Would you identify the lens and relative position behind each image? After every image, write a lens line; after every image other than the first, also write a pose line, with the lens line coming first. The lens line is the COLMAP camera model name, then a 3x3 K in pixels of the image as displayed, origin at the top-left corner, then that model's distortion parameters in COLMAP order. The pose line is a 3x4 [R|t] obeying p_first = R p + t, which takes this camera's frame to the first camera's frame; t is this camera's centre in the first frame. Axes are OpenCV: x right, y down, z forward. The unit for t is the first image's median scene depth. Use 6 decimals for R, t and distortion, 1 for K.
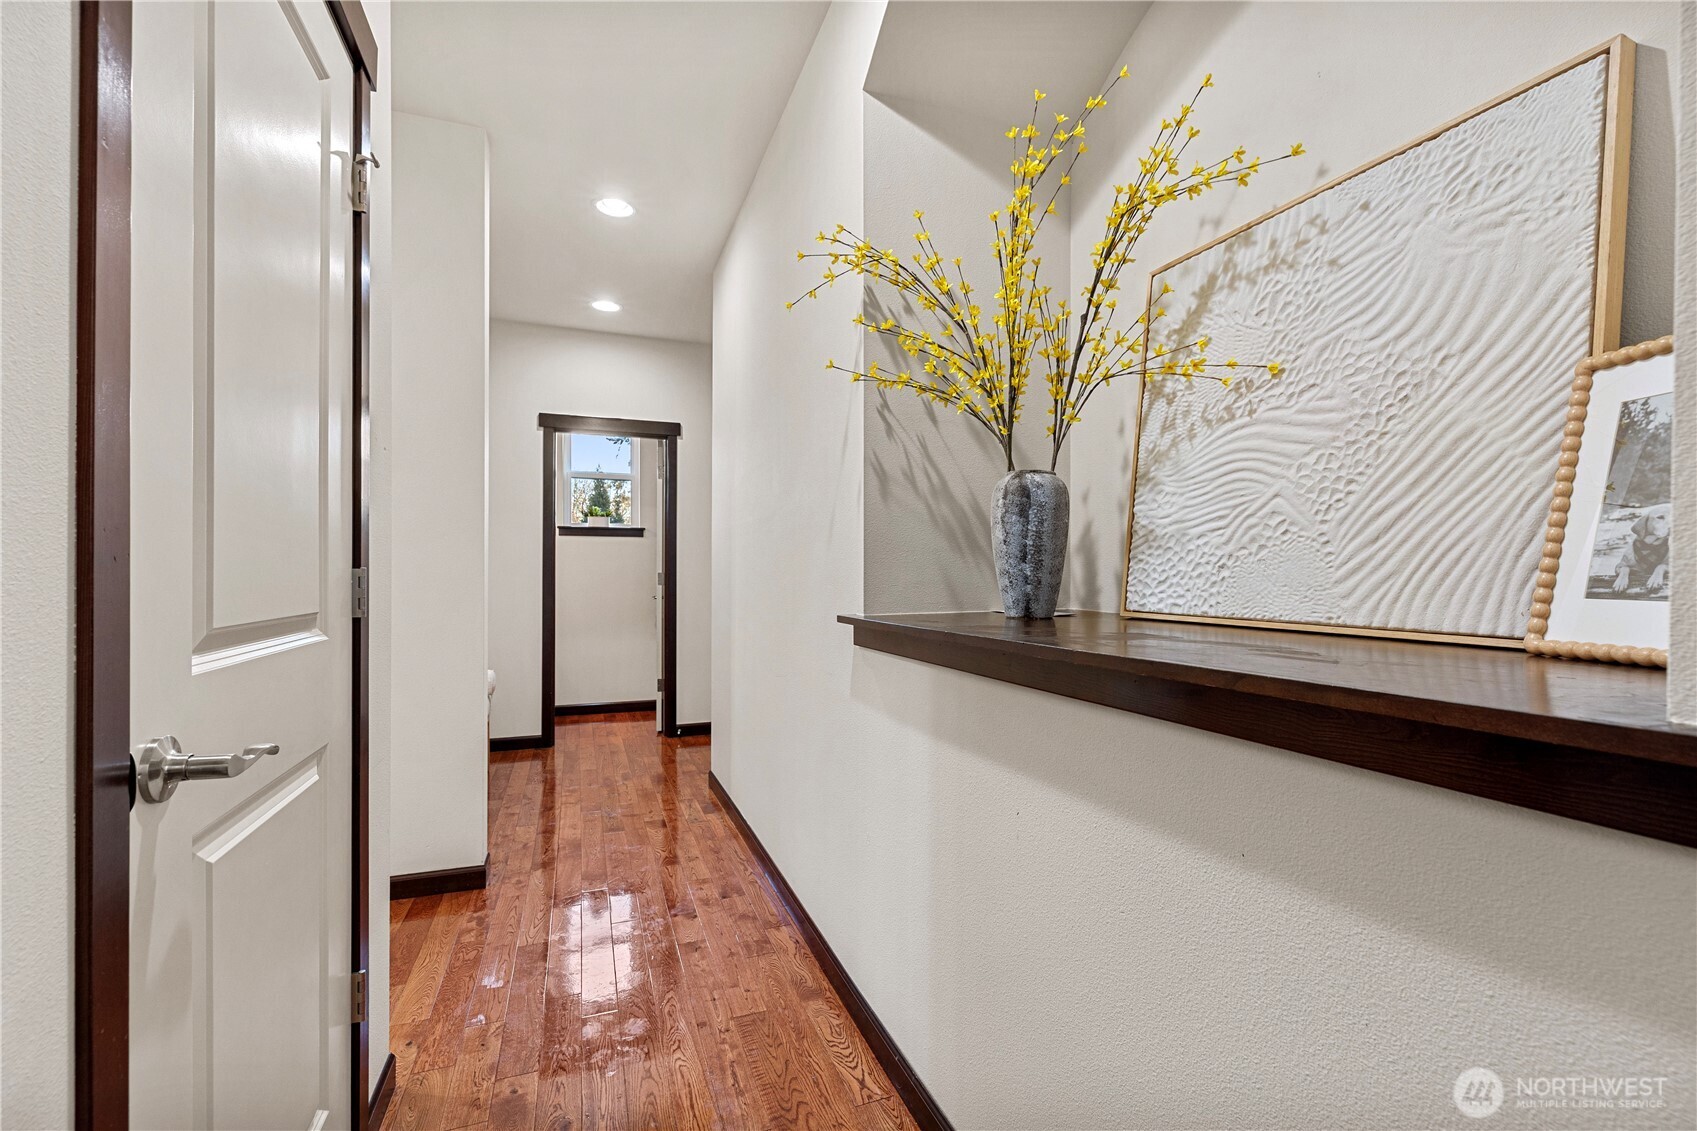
lens RADIAL K [[737.2, 0, 846.0], [0, 737.2, 563.1], [0, 0, 1]] dist [0.001598, 0.000072]
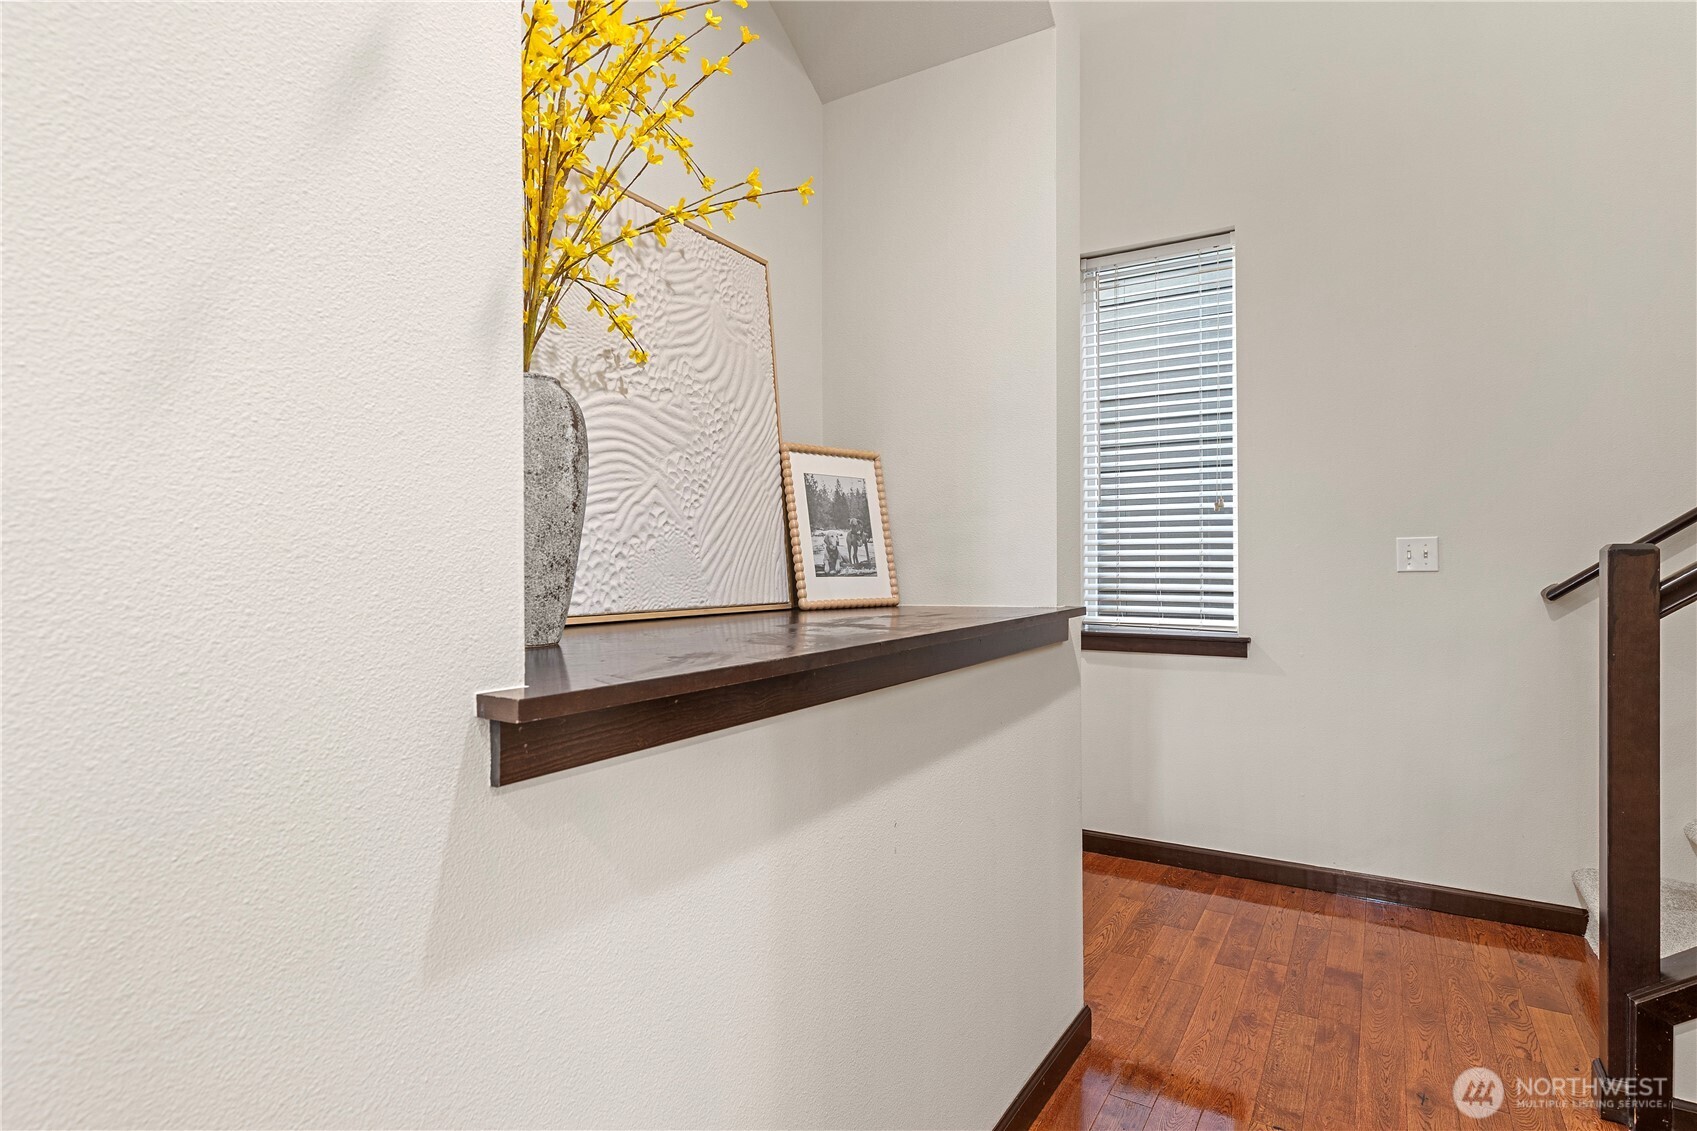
lens RADIAL K [[865.5, 0, 848.5], [0, 865.5, 565.5], [0, 0, 1]] dist [-0.002575, -0.000074]
pose [[-0.608387, 0.004262, 0.793629, -0.544724], [-0.006503, 0.999925, -0.010356, 0.028876], [-0.793614, -0.011461, -0.608314, 1.592065]]
